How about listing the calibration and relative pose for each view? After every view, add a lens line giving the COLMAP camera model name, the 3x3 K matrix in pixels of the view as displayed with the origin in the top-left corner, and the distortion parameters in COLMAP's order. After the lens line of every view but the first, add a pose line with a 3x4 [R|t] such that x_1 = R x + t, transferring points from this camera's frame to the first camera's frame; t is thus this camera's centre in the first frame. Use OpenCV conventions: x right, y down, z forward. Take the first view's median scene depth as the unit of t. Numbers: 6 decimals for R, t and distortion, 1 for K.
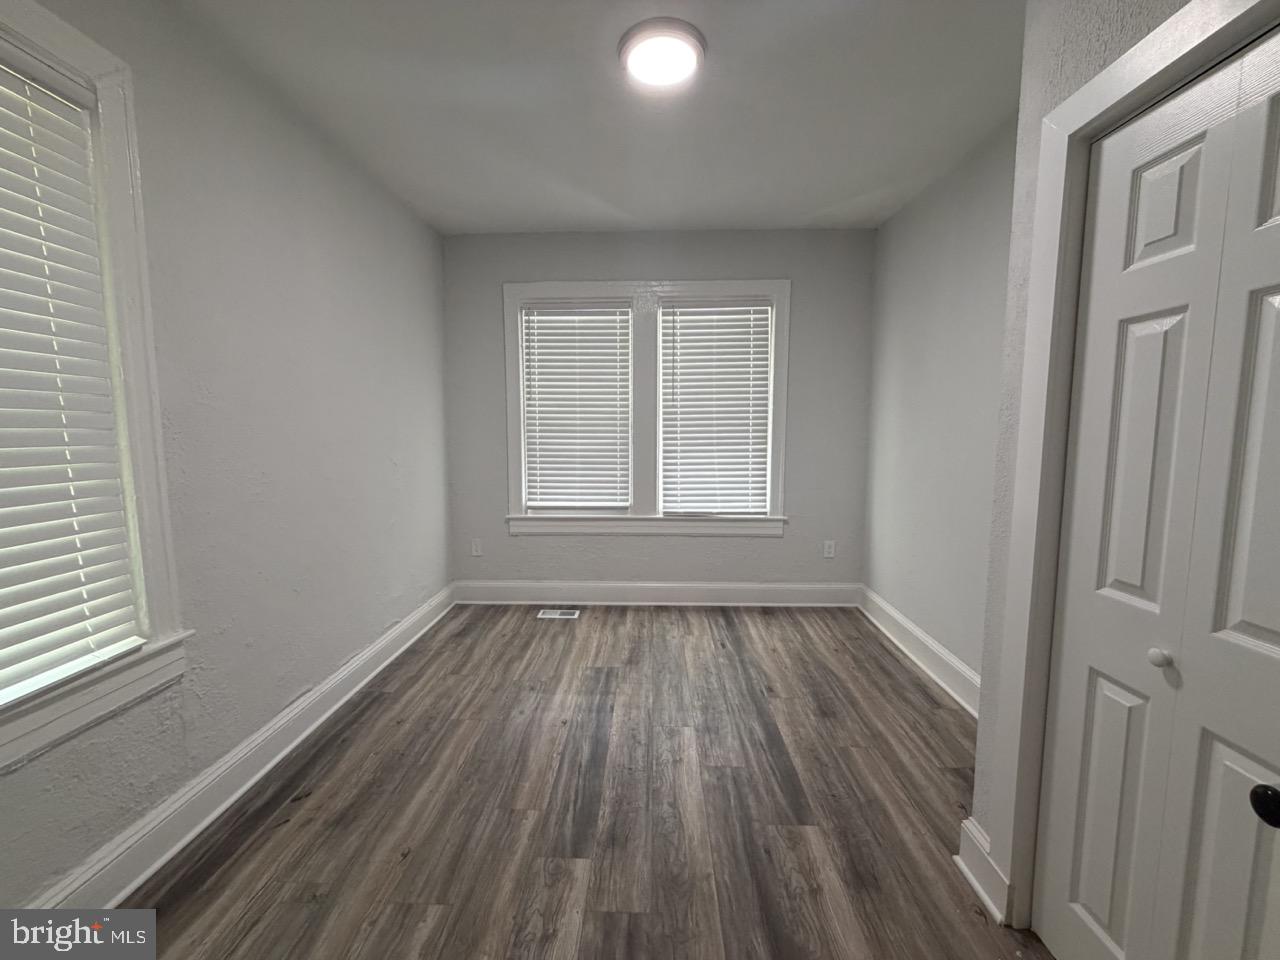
lens RADIAL K [[514.0, 0, 640.0], [0, 514.0, 480.0], [0, 0, 1]] dist [0.000321, -0.000087]
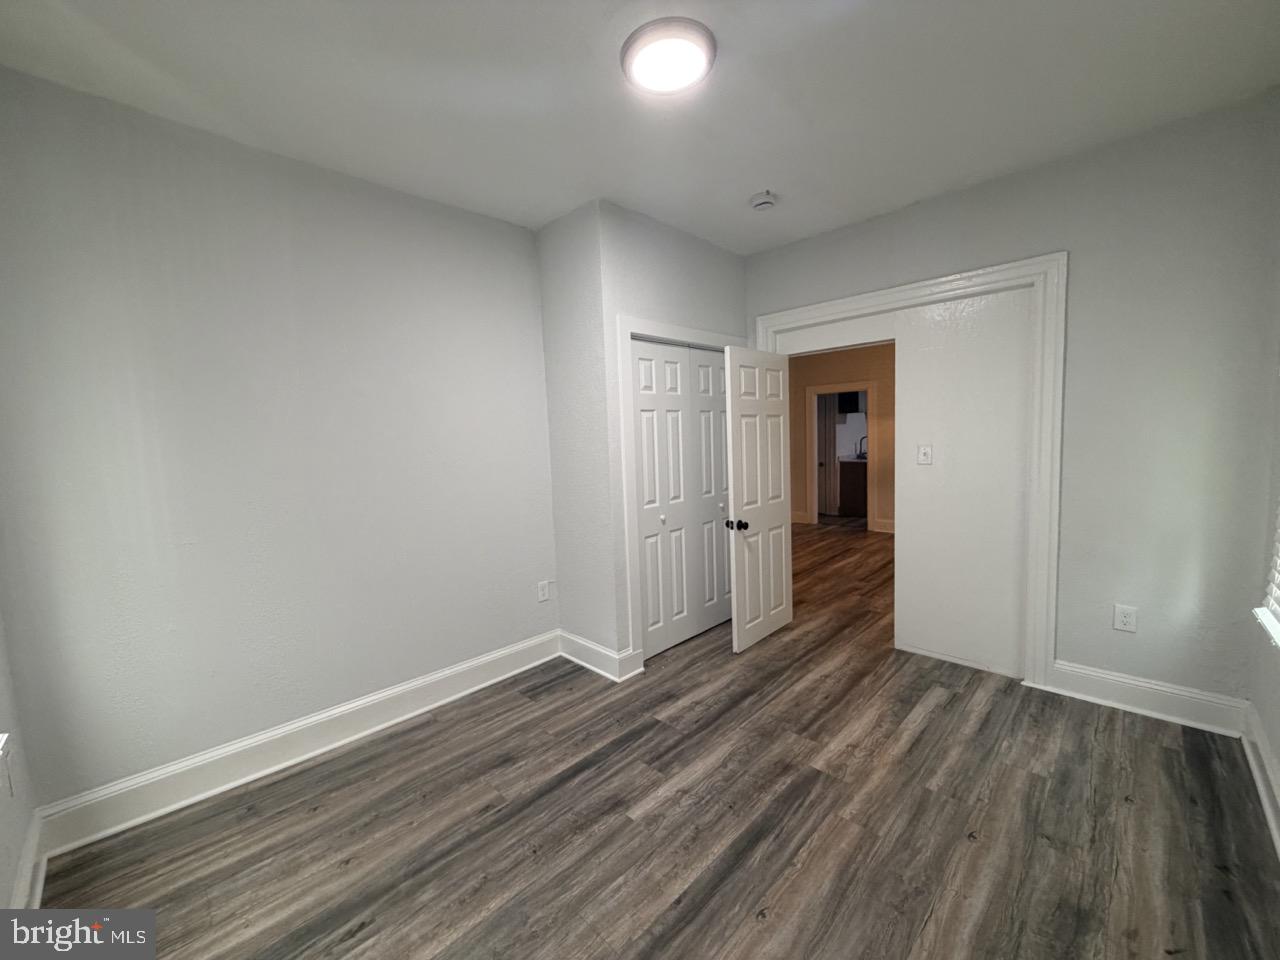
lens RADIAL K [[514.0, 0, 640.0], [0, 514.0, 480.0], [0, 0, 1]] dist [0.000321, -0.000087]
pose [[-0.736197, -0.029716, 0.676115, -0.540460], [0.107233, 0.981293, 0.159892, -0.210374], [-0.668218, 0.190214, -0.719238, 1.744880]]
